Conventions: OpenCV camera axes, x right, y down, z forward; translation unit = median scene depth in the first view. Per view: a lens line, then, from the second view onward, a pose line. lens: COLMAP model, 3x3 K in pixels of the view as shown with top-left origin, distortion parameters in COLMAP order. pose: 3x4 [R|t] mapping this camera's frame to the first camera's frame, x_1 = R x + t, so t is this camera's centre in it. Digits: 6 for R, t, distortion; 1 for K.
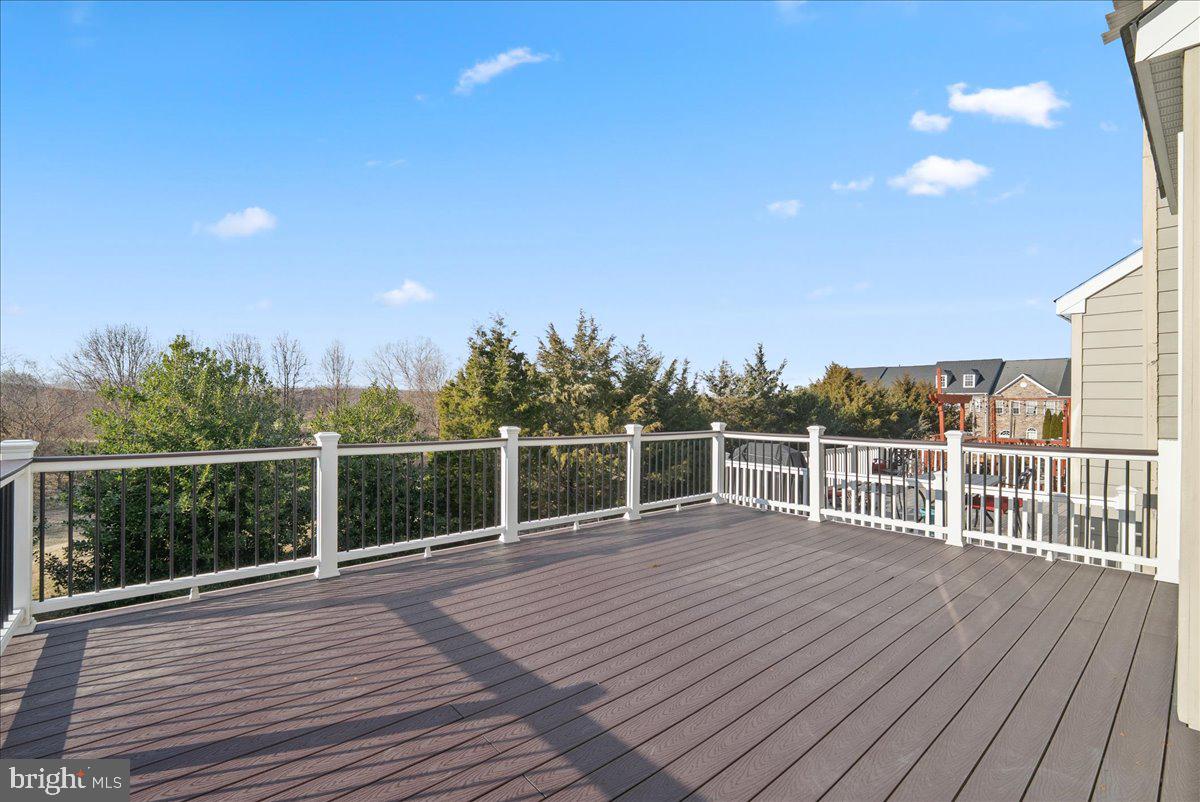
lens RADIAL K [[534.4, 0, 605.3], [0, 534.4, 403.1], [0, 0, 1]] dist [-0.012859, -0.000303]
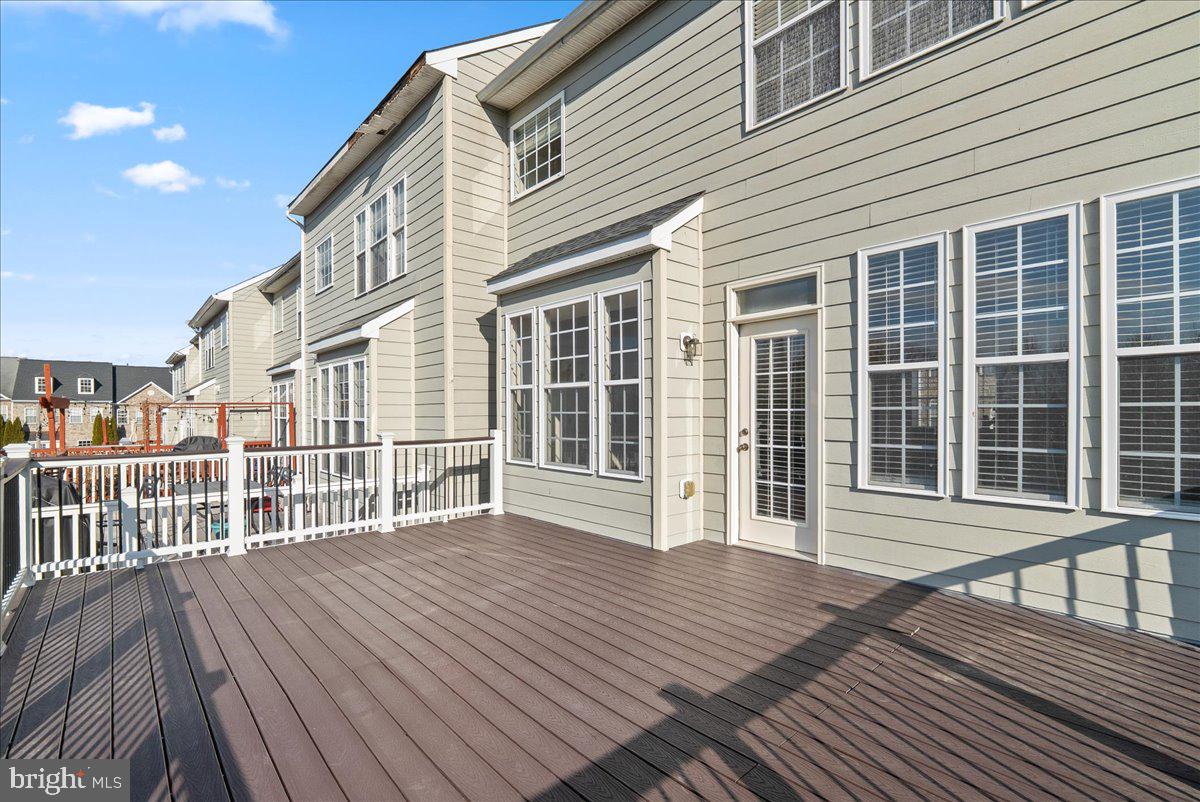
lens RADIAL K [[534.4, 0, 598.5], [0, 534.4, 412.1], [0, 0, 1]] dist [-0.012859, -0.000303]
pose [[-0.012904, -0.010563, 0.999861, -0.474659], [0.002976, 0.999939, 0.010602, -0.001860], [-0.999912, 0.003113, -0.012872, 0.531212]]
